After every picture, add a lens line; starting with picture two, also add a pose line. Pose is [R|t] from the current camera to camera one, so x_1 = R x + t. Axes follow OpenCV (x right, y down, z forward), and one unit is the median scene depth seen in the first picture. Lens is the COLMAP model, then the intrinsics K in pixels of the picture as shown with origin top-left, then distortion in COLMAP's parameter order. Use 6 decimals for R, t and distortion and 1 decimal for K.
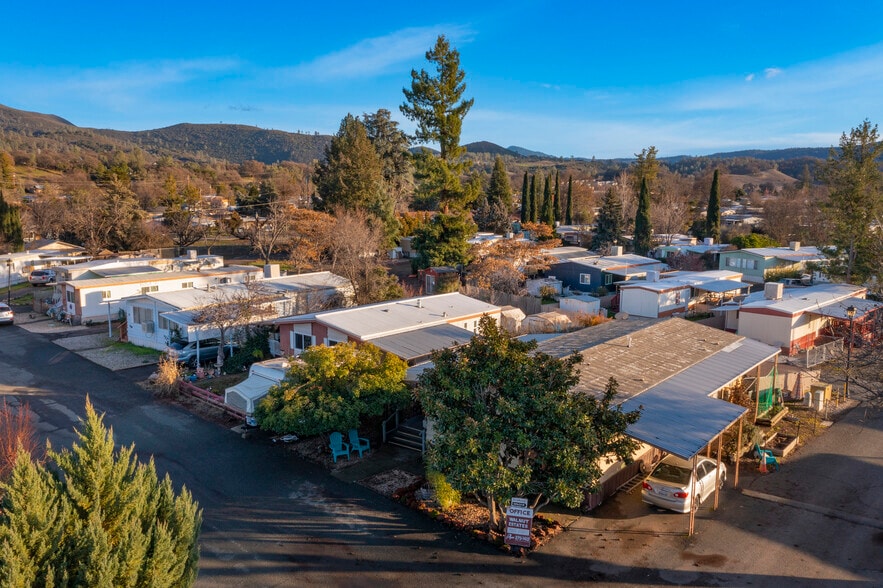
lens RADIAL K [[697.0, 0, 436.1], [0, 697.0, 293.8], [0, 0, 1]] dist [0.002061, 0.010337]
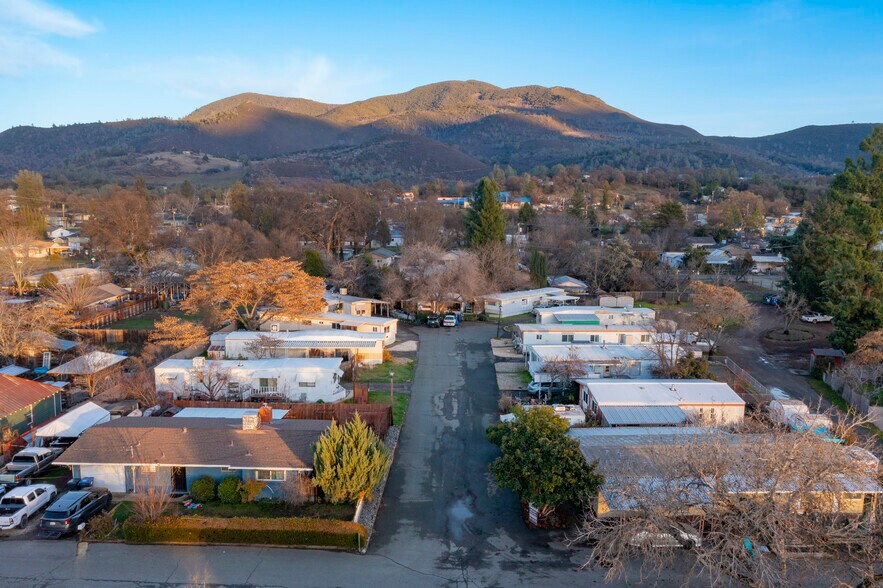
lens RADIAL K [[697.0, 0, 438.8], [0, 697.0, 293.9], [0, 0, 1]] dist [0.002061, 0.010337]
pose [[0.679713, 0.111262, -0.724990, 0.520453], [-0.114284, 0.992421, 0.045158, -0.145949], [0.724520, 0.052160, 0.687277, -0.256690]]
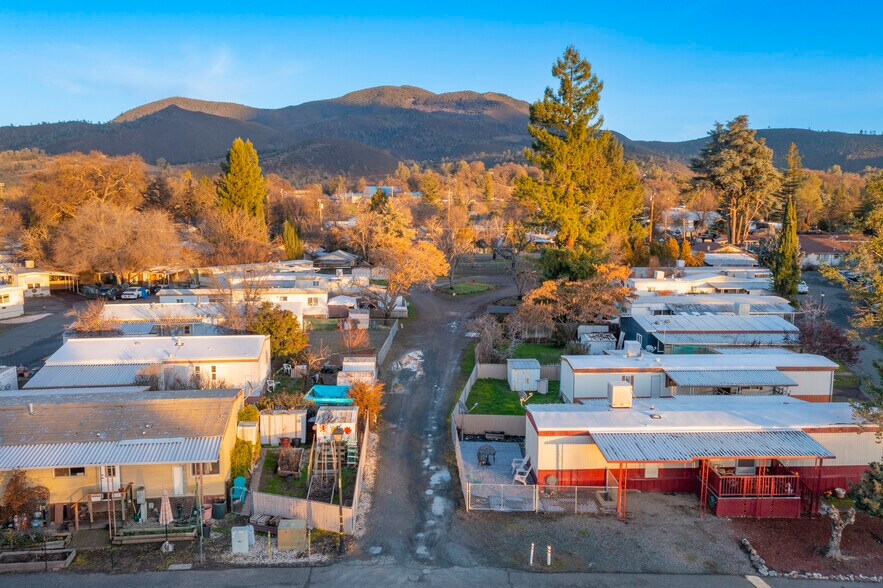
lens RADIAL K [[697.0, 0, 440.8], [0, 697.0, 294.5], [0, 0, 1]] dist [0.002061, 0.010337]
pose [[0.740389, 0.092412, -0.665796, 0.770147], [-0.099039, 0.994692, 0.027927, -0.100205], [0.664842, 0.045263, 0.745611, 0.375304]]
